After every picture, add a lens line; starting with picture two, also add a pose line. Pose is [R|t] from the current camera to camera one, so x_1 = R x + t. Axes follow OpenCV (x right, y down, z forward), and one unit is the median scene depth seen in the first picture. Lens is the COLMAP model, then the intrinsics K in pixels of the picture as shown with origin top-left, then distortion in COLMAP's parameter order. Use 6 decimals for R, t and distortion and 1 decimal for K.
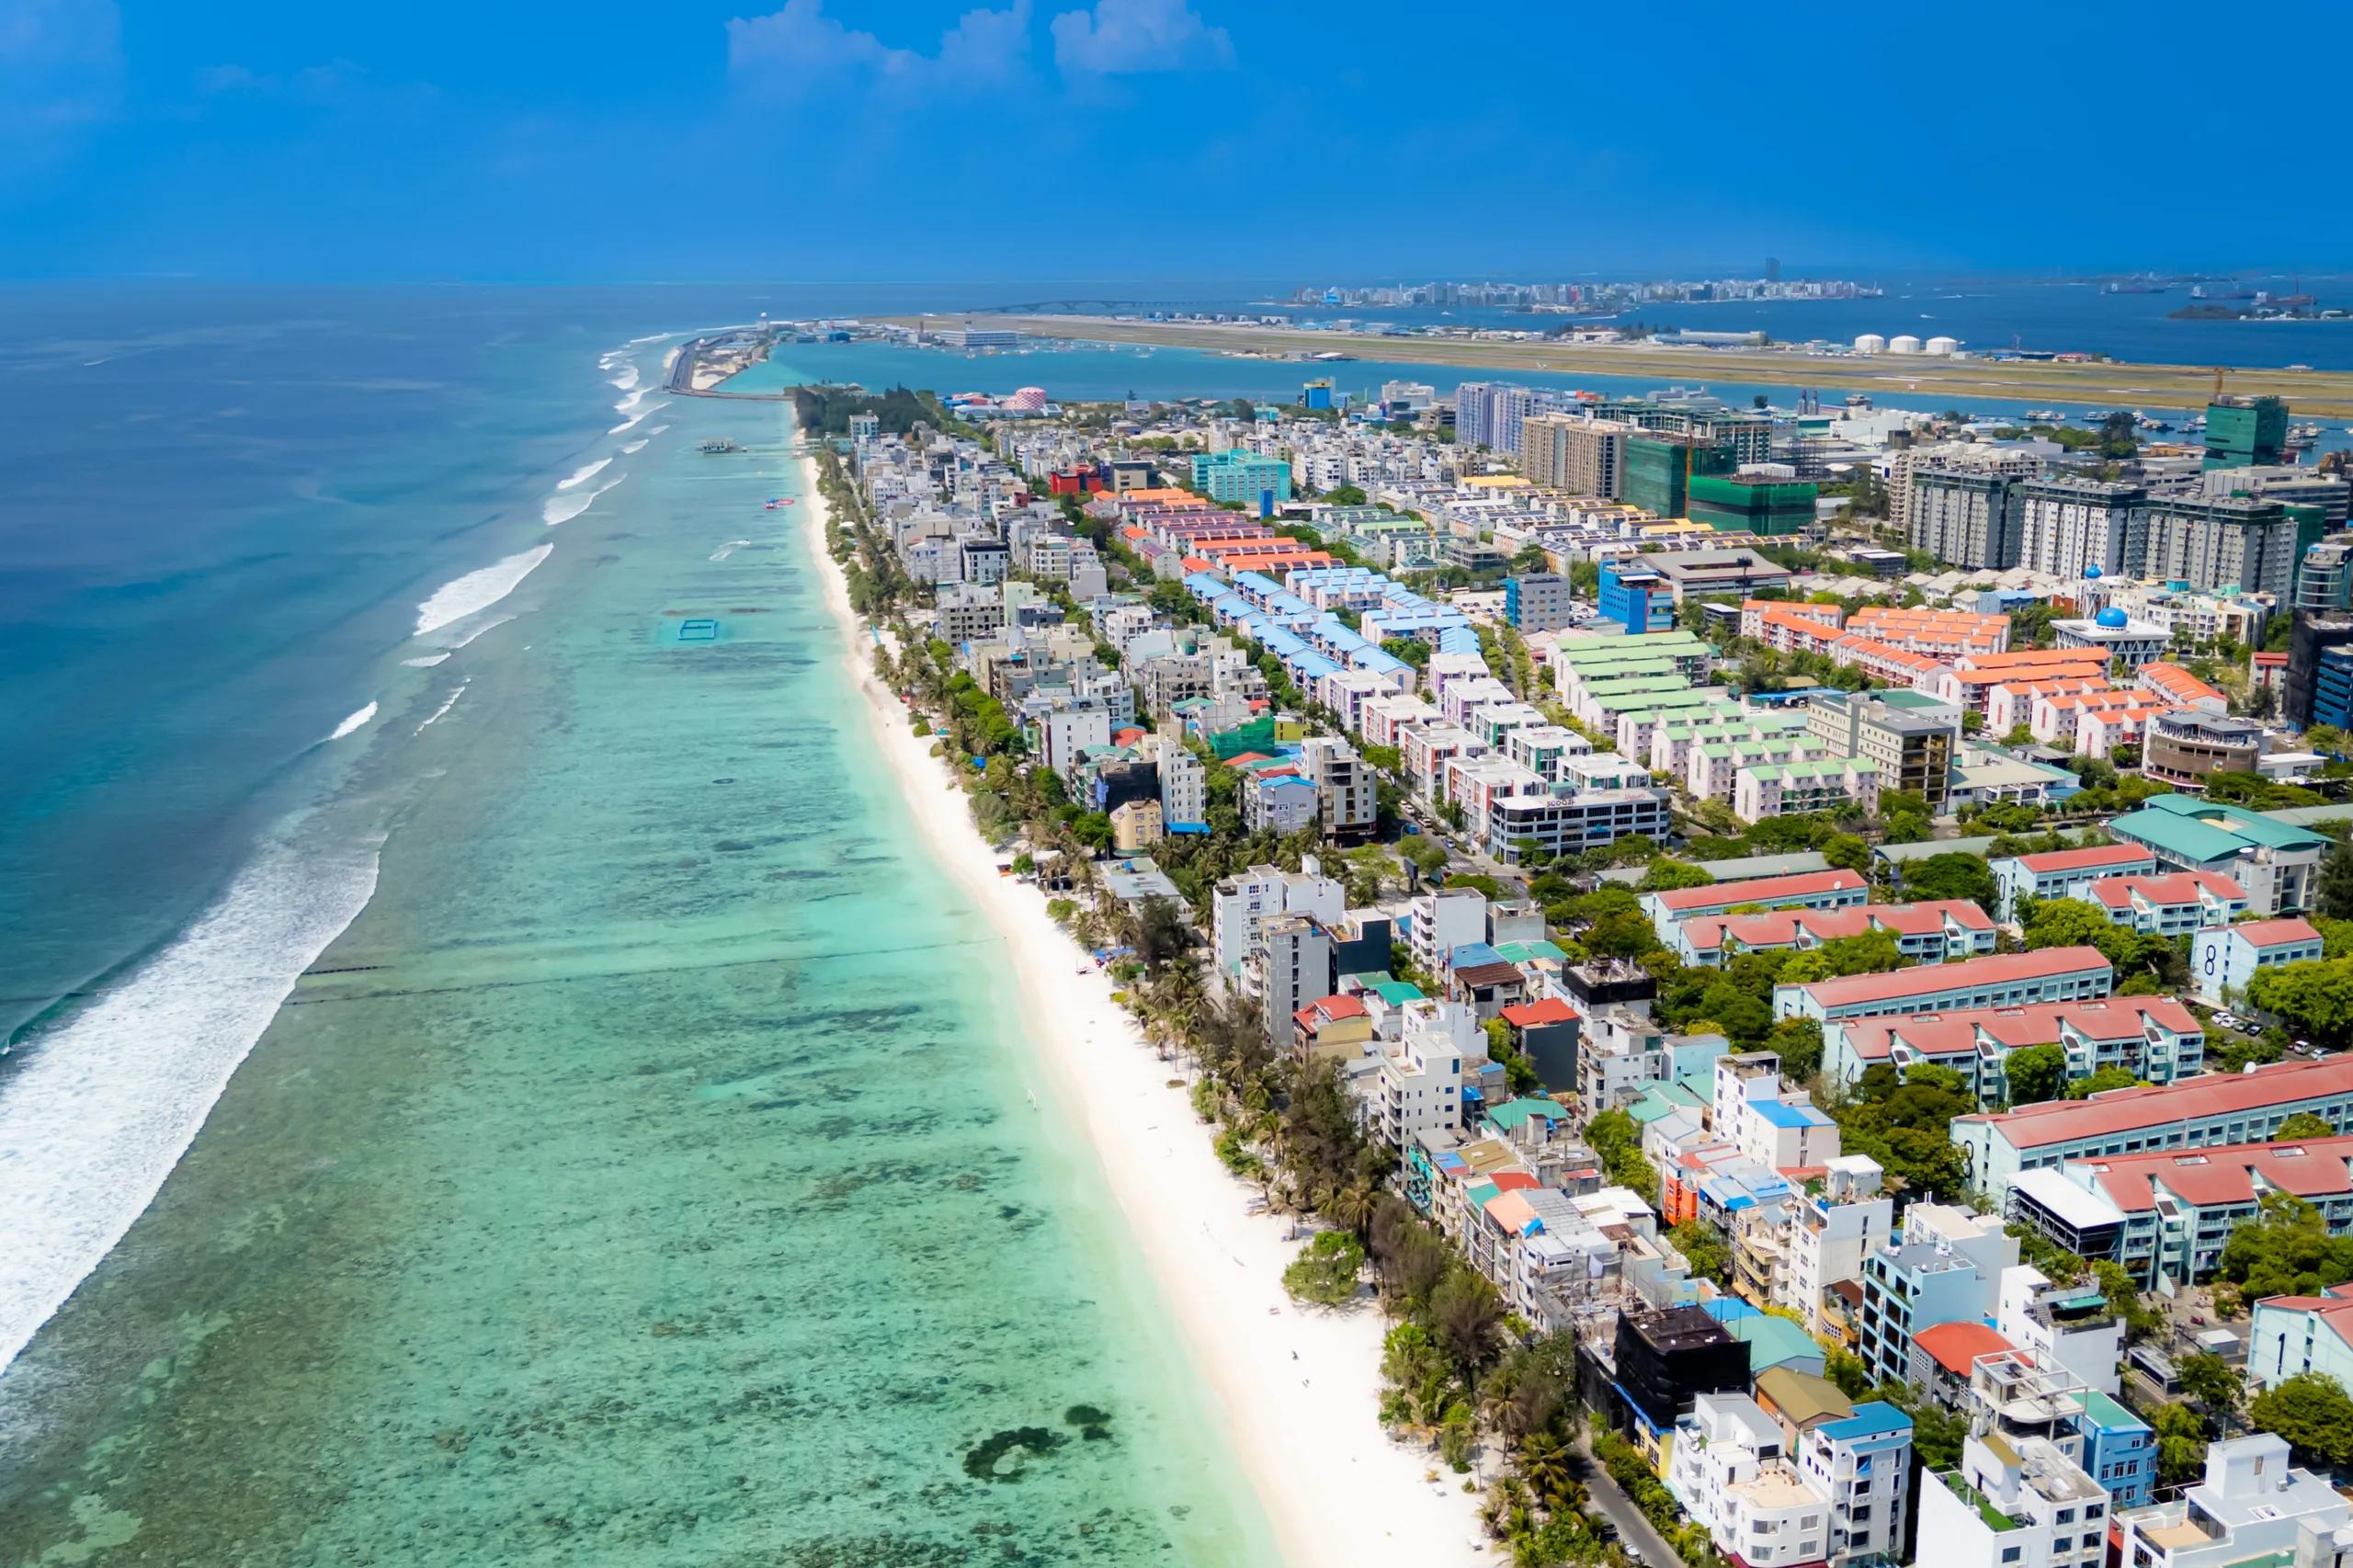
lens RADIAL K [[2060.4, 0, 1238.5], [0, 2060.4, 783.4], [0, 0, 1]] dist [0.121887, -0.196381]
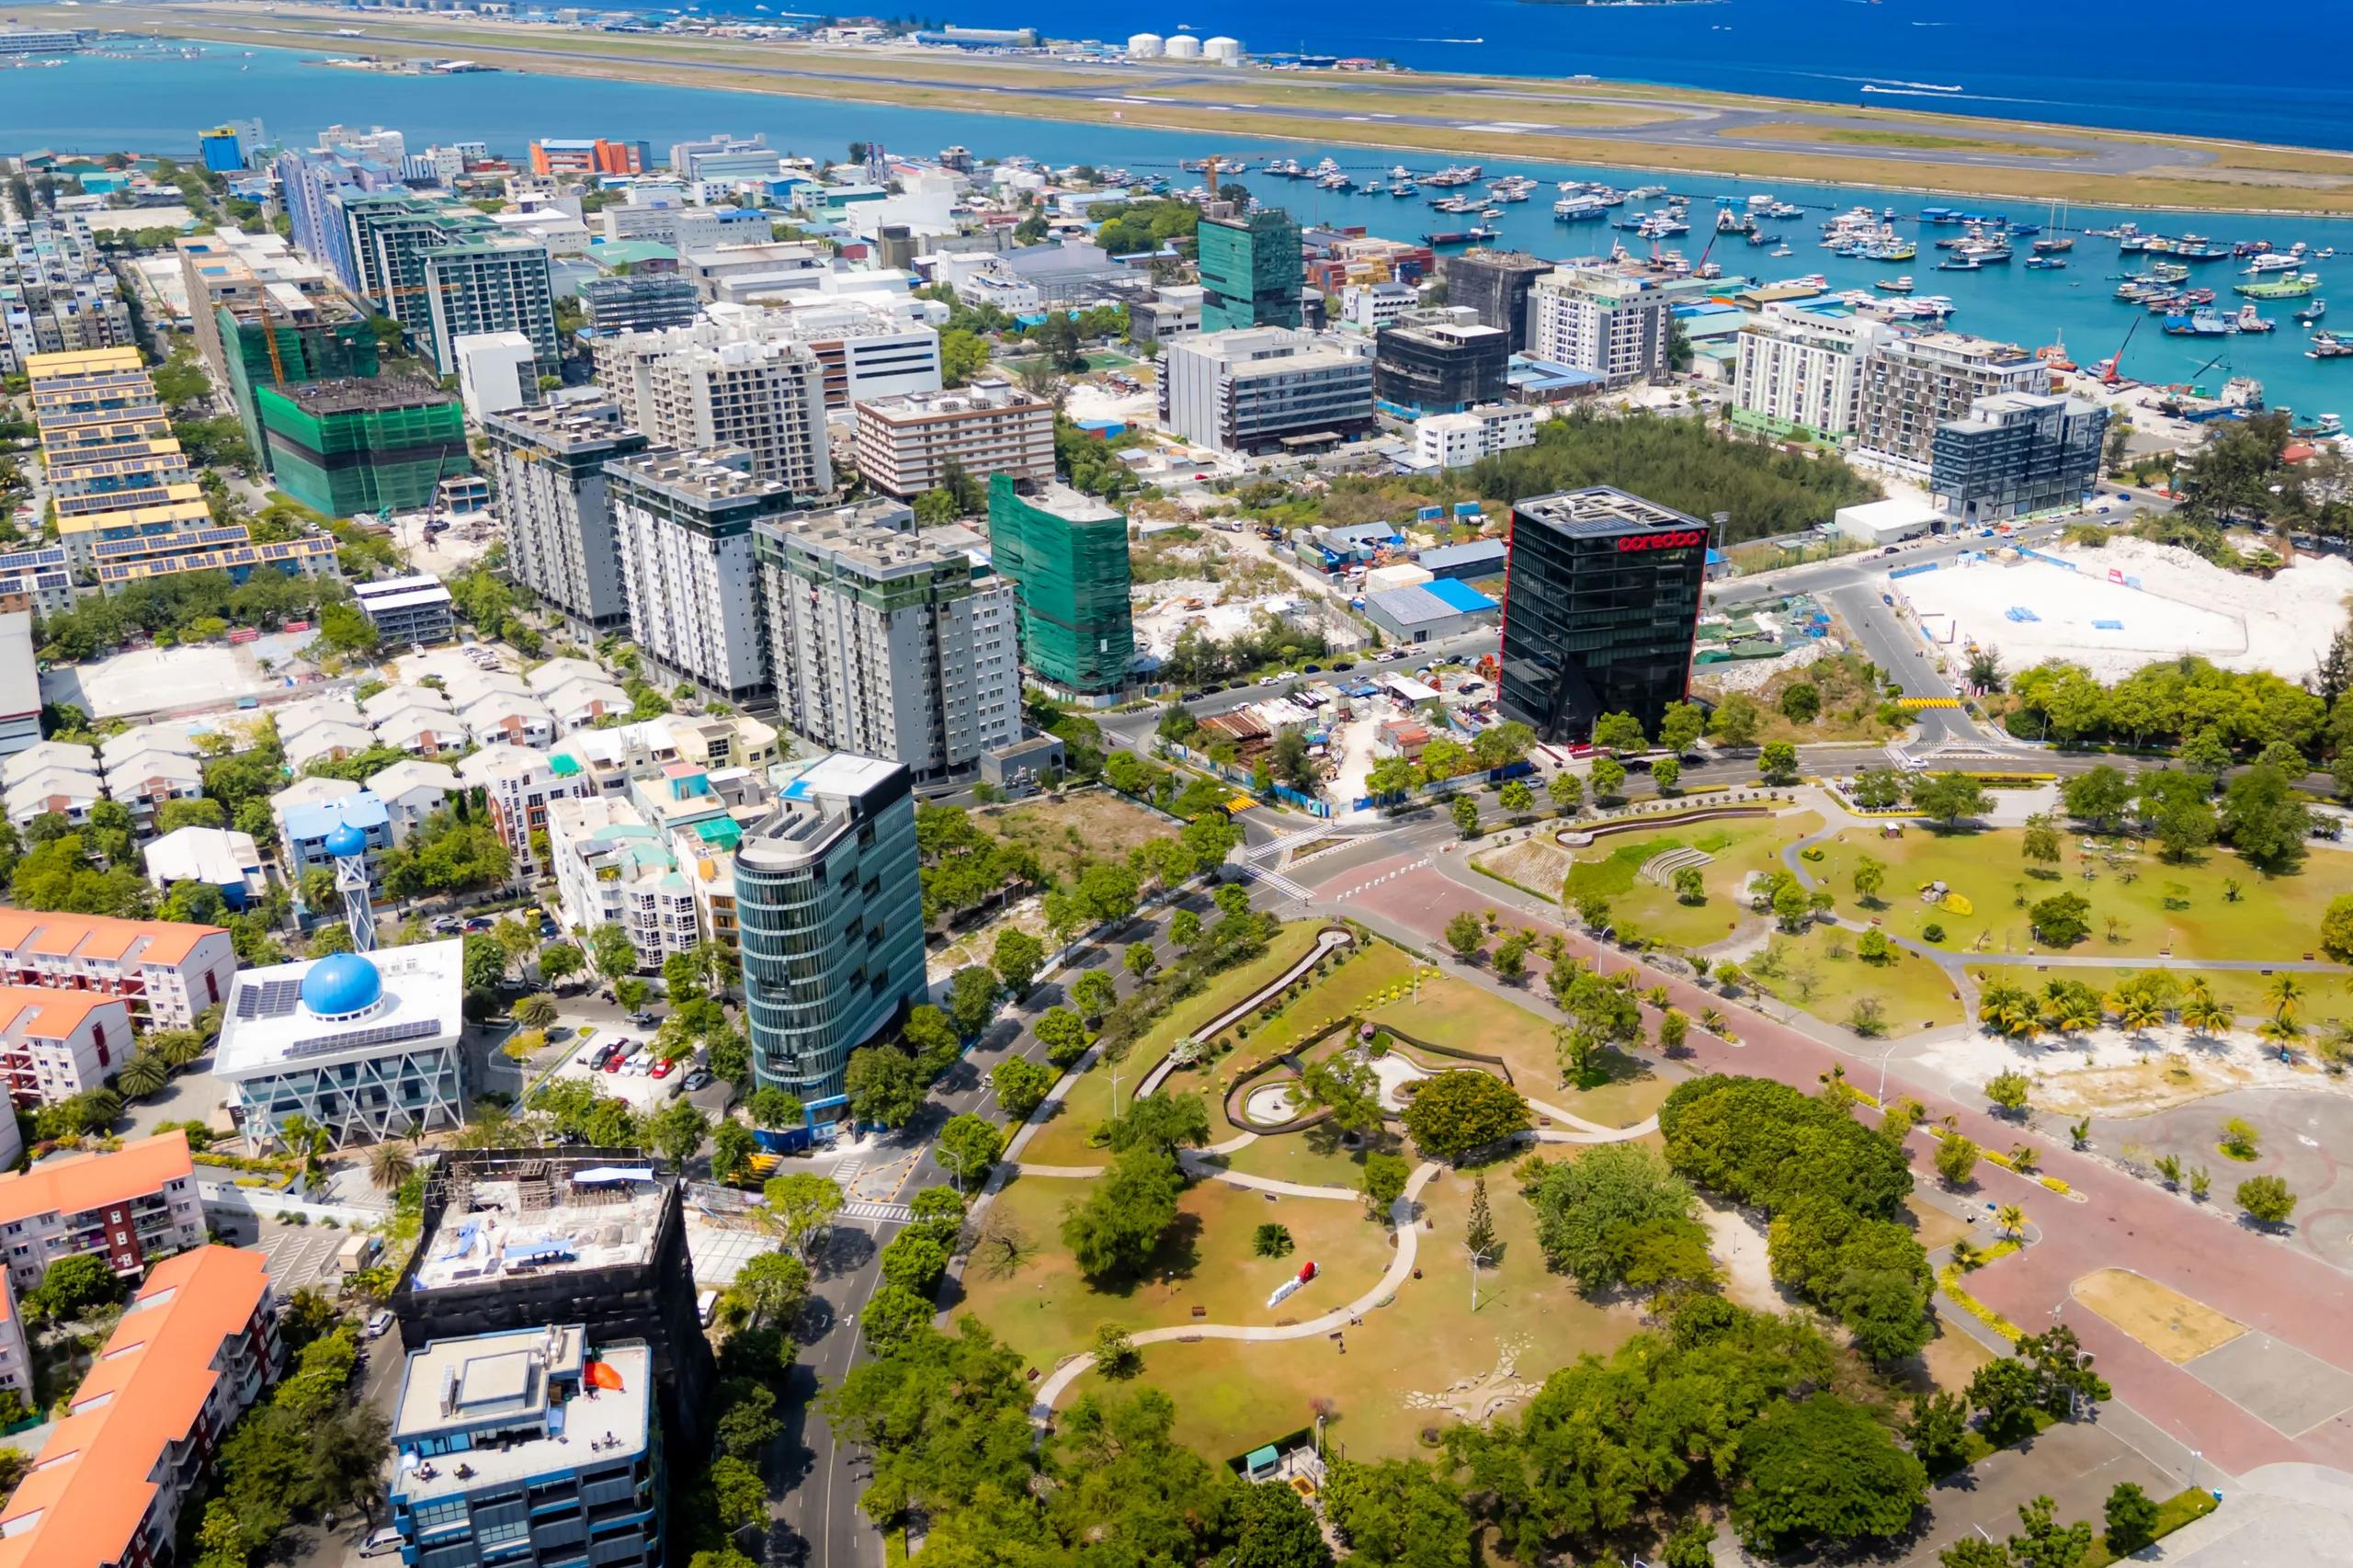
lens RADIAL K [[2060.4, 0, 1238.5], [0, 2060.4, 783.4], [0, 0, 1]] dist [0.121887, -0.196381]
pose [[0.970292, -0.095701, 0.222205, 0.606685], [0.063113, 0.986762, 0.149393, -0.200356], [-0.233560, -0.130931, 0.963487, 0.710576]]
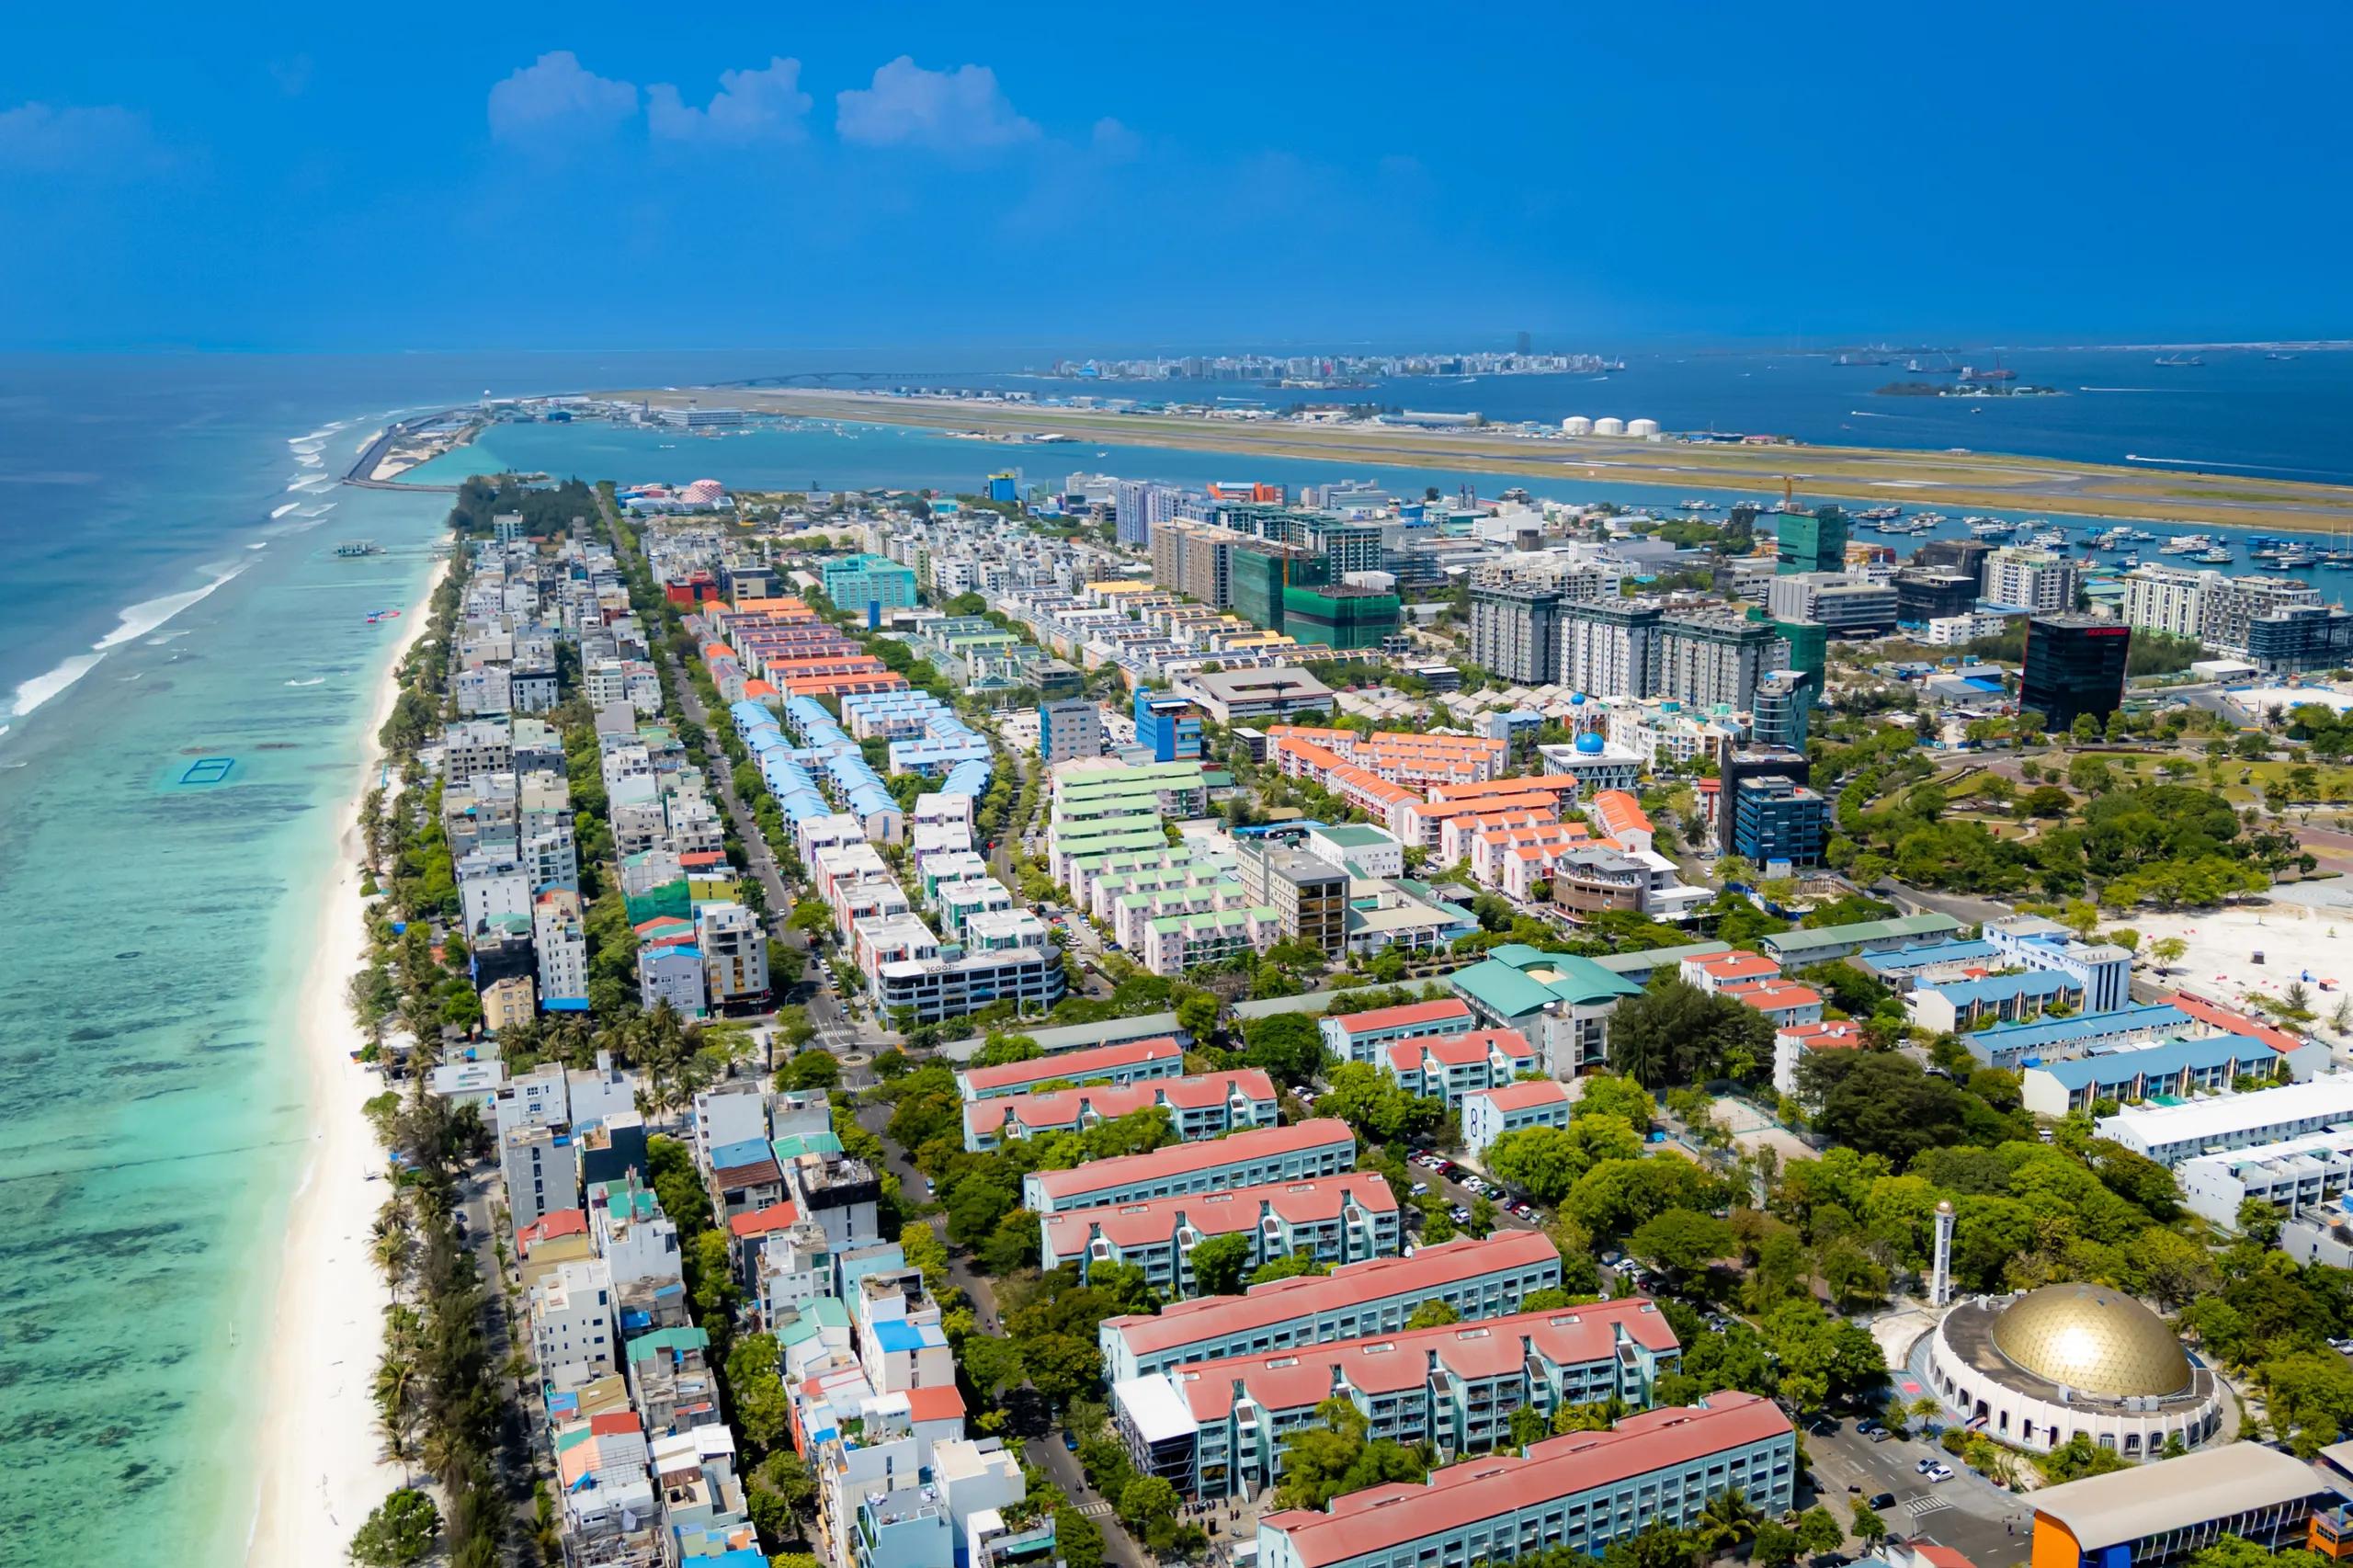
lens RADIAL K [[2060.4, 0, 1238.5], [0, 2060.4, 783.4], [0, 0, 1]] dist [0.121887, -0.196381]
pose [[0.995395, -0.020136, 0.093722, 0.173758], [0.022804, 0.999362, -0.027486, -0.041666], [-0.093109, 0.029496, 0.995219, -0.020872]]
